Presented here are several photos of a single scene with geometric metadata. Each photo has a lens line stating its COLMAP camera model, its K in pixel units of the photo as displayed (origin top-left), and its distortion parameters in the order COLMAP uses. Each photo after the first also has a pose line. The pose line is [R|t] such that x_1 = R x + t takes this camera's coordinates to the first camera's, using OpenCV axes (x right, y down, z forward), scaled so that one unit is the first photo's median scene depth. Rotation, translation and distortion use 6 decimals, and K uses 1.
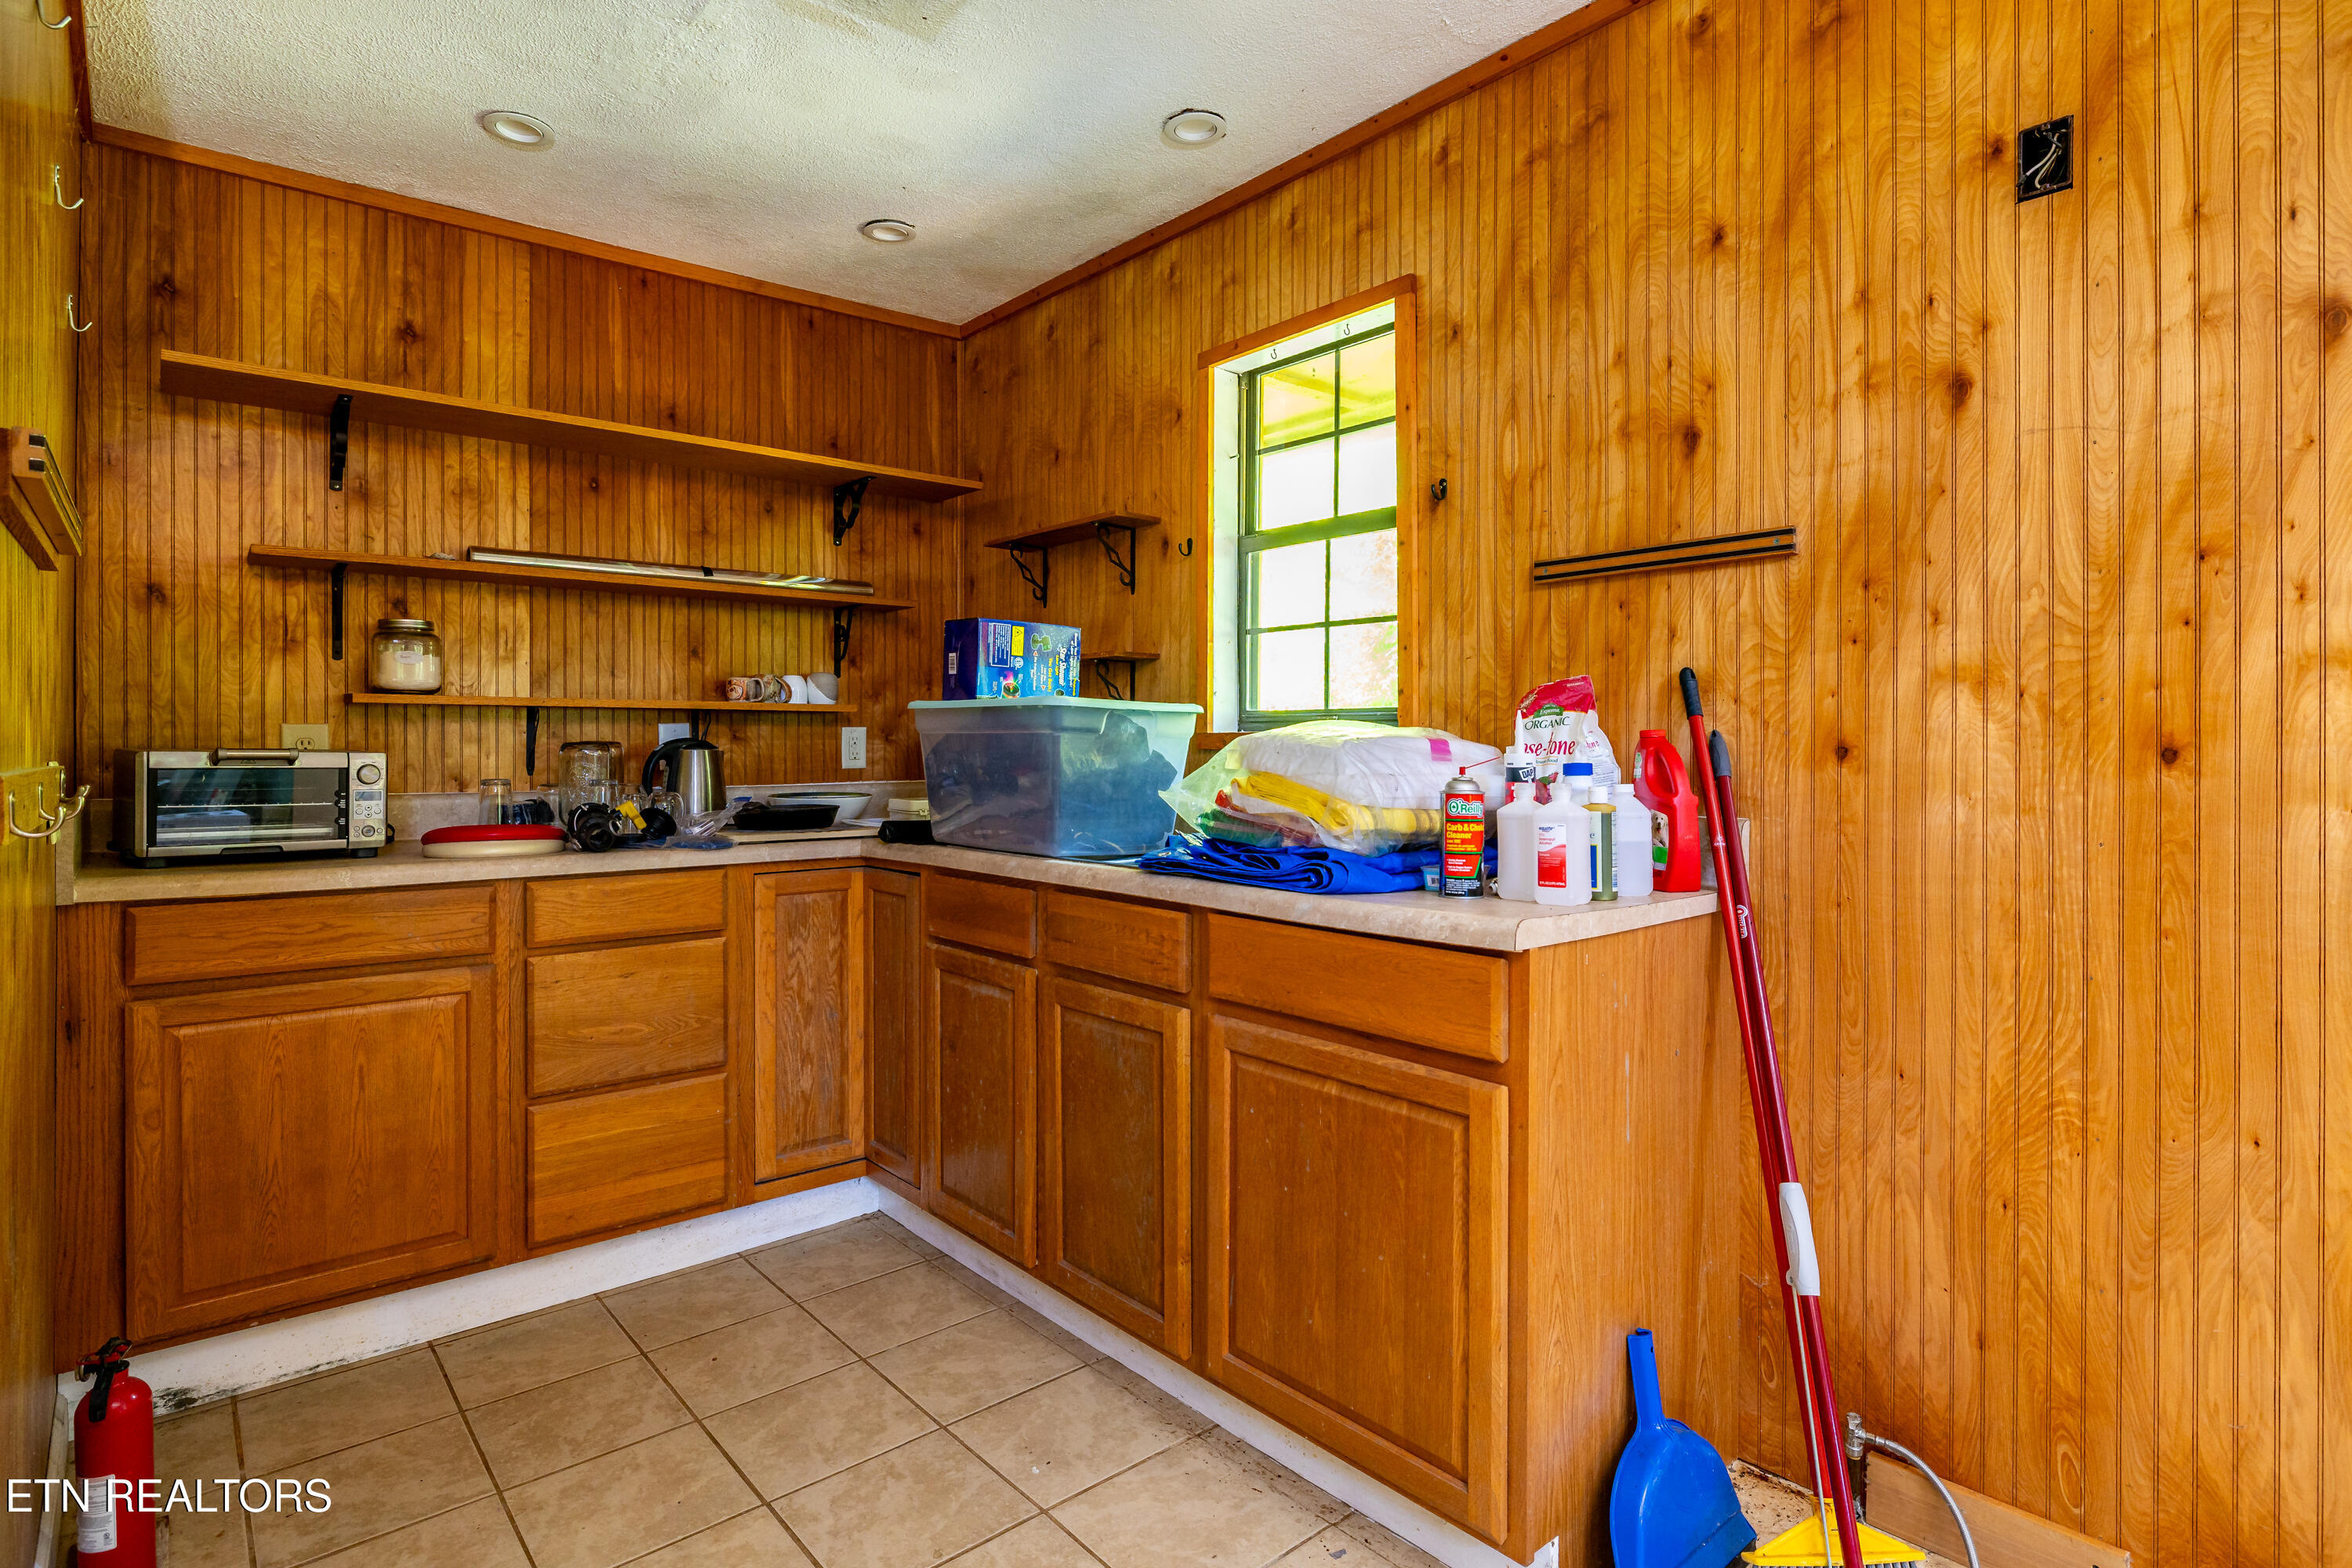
lens RADIAL K [[1208.3, 0, 1183.6], [0, 1208.3, 748.6], [0, 0, 1]] dist [-0.000088, -0.000011]
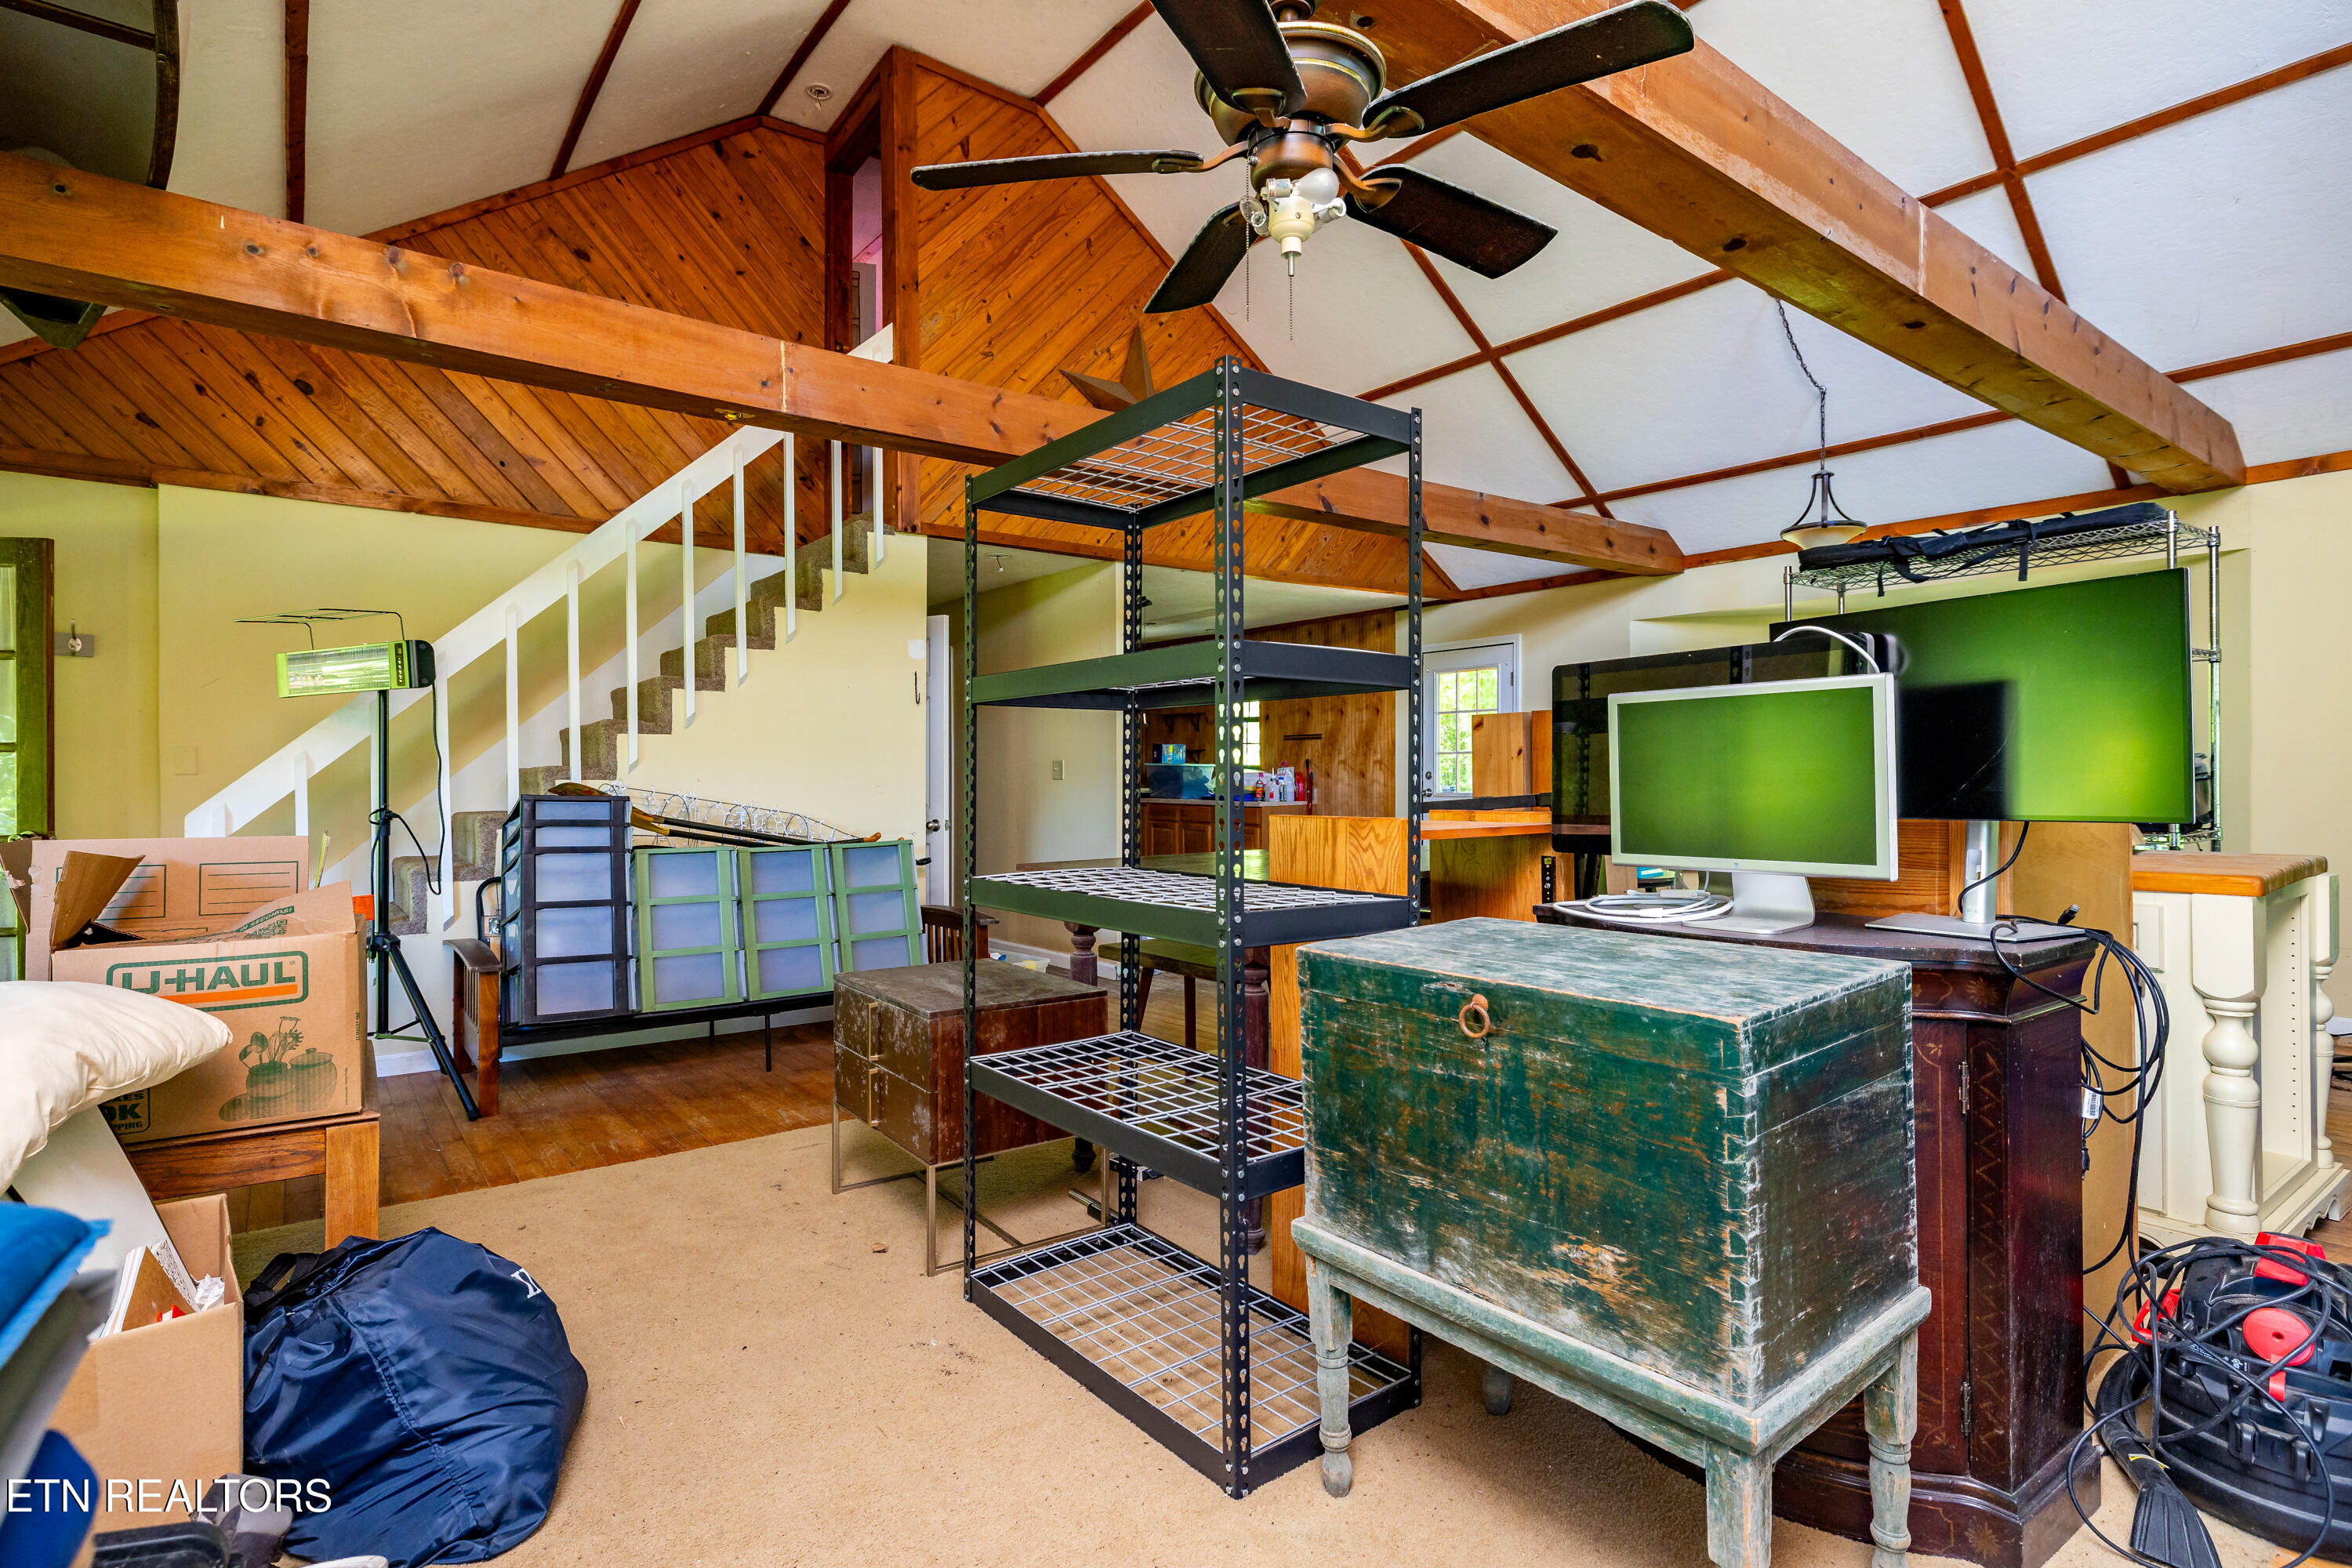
lens RADIAL K [[1164.9, 0, 1176.0], [0, 1164.9, 784.0], [0, 0, 1]] dist [-0.000409, -0.000040]
pose [[0.998570, 0.001089, -0.053451, 0.105103], [-0.001001, 0.999998, 0.001676, 0.029152], [0.053452, -0.001620, 0.998569, -3.387349]]
